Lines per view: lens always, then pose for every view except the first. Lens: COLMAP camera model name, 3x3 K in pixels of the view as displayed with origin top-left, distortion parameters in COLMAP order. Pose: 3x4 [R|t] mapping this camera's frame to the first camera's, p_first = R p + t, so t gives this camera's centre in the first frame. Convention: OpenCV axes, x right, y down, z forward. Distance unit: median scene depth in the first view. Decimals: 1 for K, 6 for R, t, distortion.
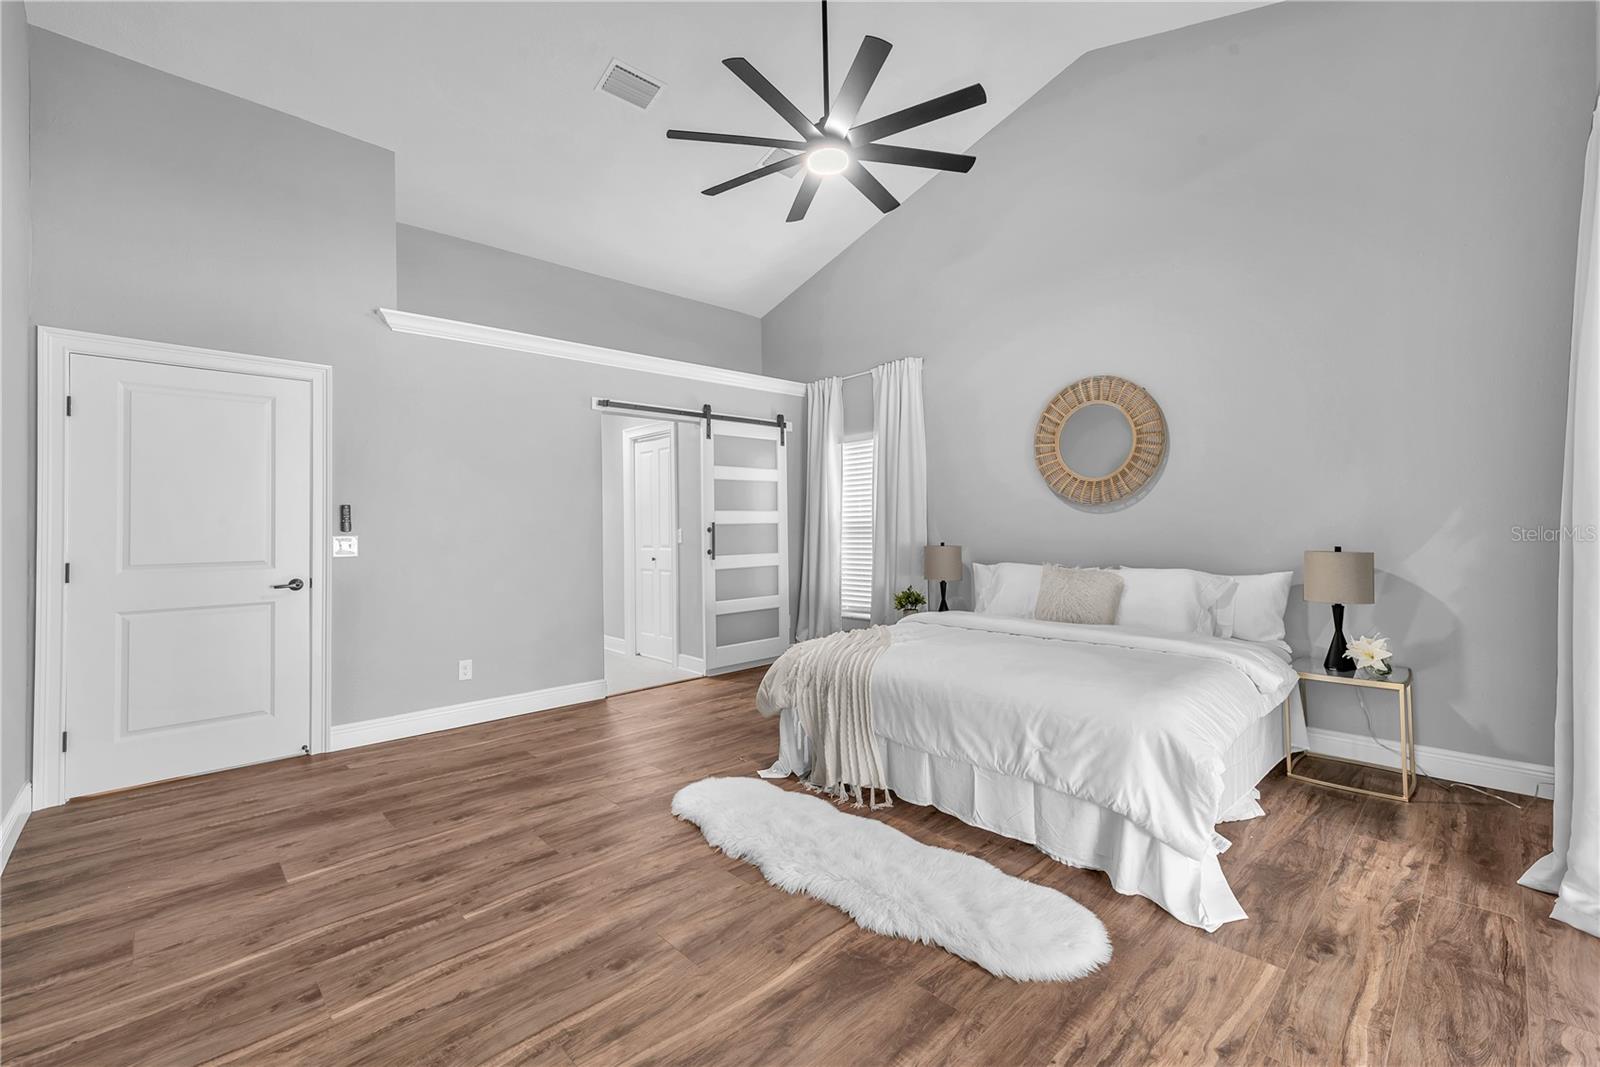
lens RADIAL K [[668.6, 0, 764.1], [0, 668.6, 508.0], [0, 0, 1]] dist [-0.002793, 0.000399]
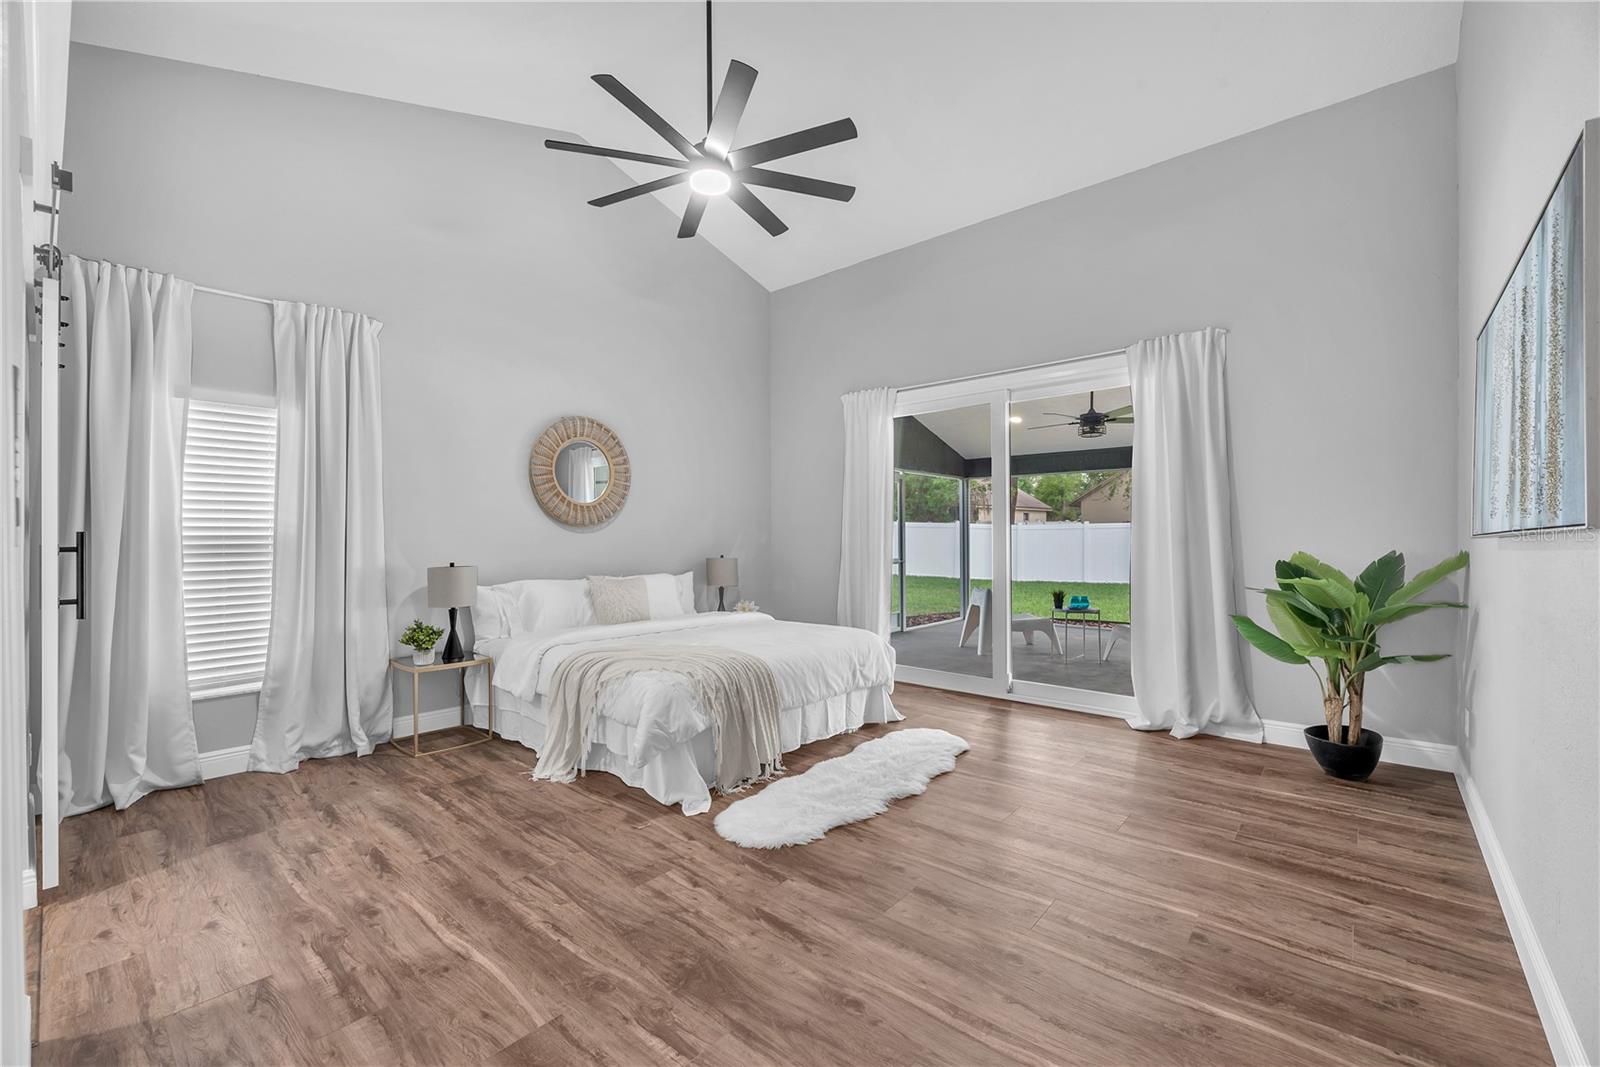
lens RADIAL K [[668.6, 0, 796.0], [0, 668.6, 547.6], [0, 0, 1]] dist [-0.002793, 0.000399]
pose [[-0.124449, 0.001431, 0.992225, -0.710825], [-0.021503, 0.999760, -0.004139, 0.029636], [-0.991993, -0.021851, -0.124388, 0.760763]]
